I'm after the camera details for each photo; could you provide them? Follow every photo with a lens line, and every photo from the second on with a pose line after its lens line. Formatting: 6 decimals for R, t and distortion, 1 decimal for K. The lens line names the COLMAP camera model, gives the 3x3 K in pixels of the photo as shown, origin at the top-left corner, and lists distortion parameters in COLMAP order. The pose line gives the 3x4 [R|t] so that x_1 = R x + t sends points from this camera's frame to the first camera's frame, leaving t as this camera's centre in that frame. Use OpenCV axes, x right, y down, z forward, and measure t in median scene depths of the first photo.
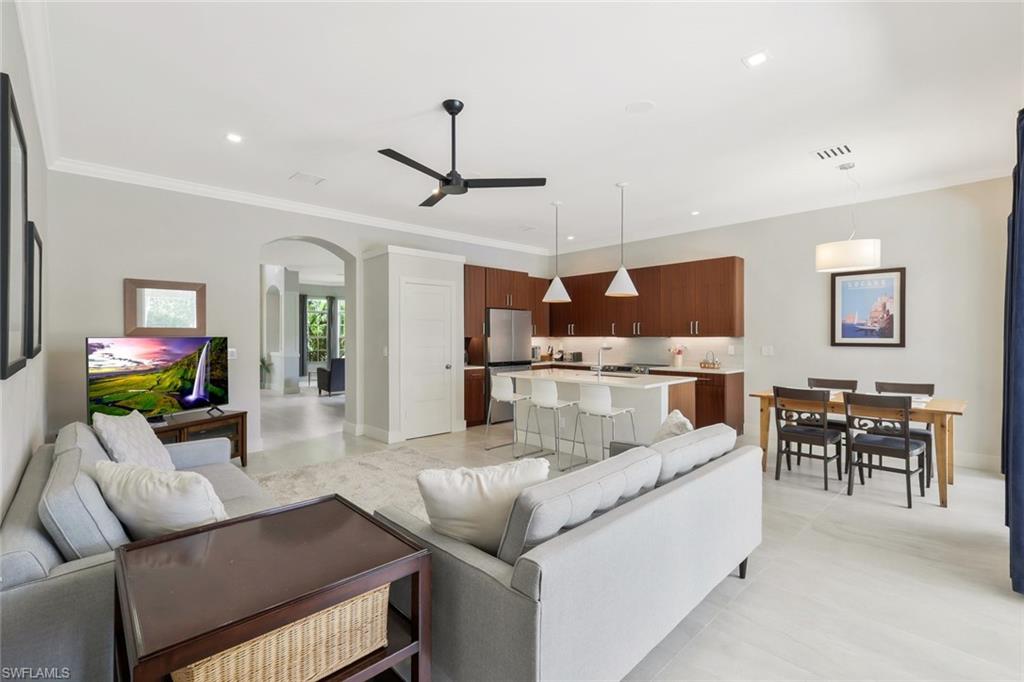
lens RADIAL K [[453.4, 0, 510.7], [0, 453.4, 339.4], [0, 0, 1]] dist [-0.001880, -0.000174]
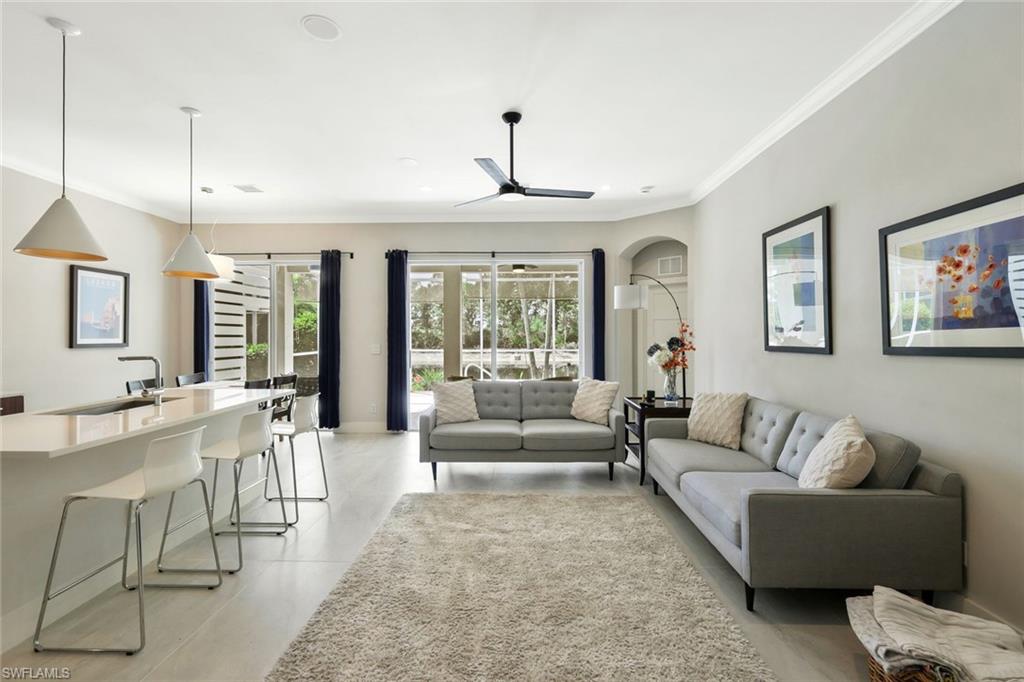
lens RADIAL K [[459.2, 0, 508.2], [0, 459.2, 329.5], [0, 0, 1]] dist [0.002253, 0.000276]
pose [[-0.708028, 0.010346, 0.706109, -0.462775], [0.008646, 0.999945, -0.005981, -0.007385], [-0.706132, 0.001870, -0.708078, 0.933314]]
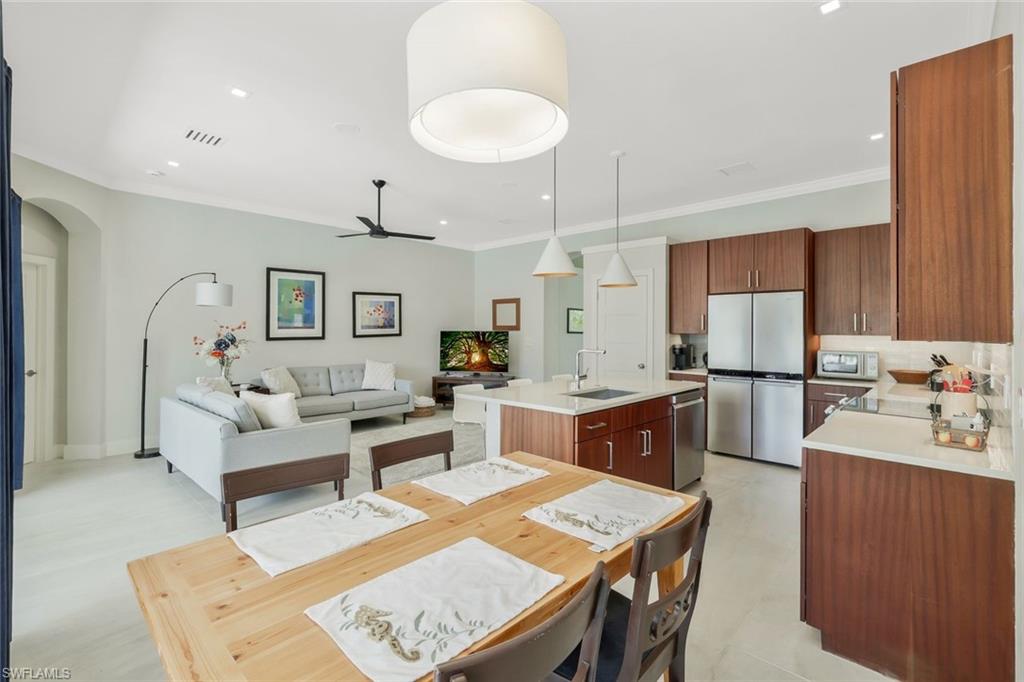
lens RADIAL K [[459.2, 0, 508.2], [0, 459.2, 329.5], [0, 0, 1]] dist [0.002253, 0.000276]
pose [[0.047161, 0.002872, -0.998883, 0.779988], [-0.011191, 0.999935, 0.002347, -0.011876], [0.998825, 0.011067, 0.047190, 0.724524]]
